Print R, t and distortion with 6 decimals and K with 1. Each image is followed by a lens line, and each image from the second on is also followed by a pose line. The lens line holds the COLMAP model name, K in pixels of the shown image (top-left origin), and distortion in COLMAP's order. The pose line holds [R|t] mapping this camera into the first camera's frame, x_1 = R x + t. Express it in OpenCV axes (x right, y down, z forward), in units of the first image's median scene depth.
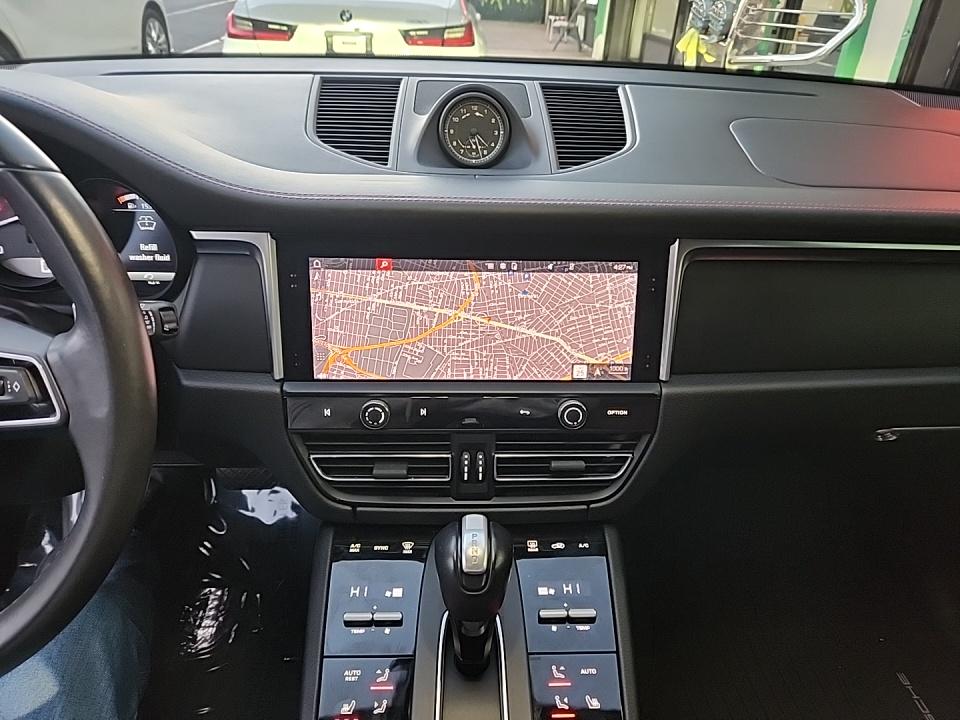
lens RADIAL K [[626.5, 0, 480.2], [0, 626.5, 351.1], [0, 0, 1]] dist [0.031928, -0.025723]
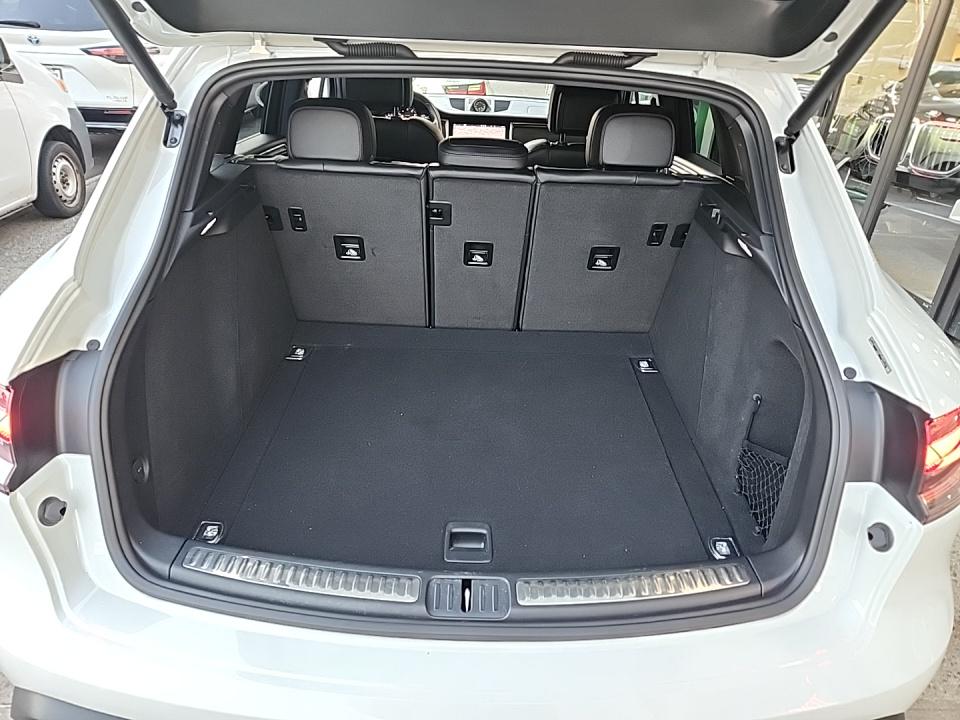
lens RADIAL K [[626.5, 0, 477.0], [0, 626.5, 358.9], [0, 0, 1]] dist [0.031928, -0.025723]
pose [[0.999614, 0.019261, -0.020023, 0.128842], [-0.020391, 0.998117, -0.057848, 2.369049], [0.018871, 0.058234, 0.998125, -4.769882]]
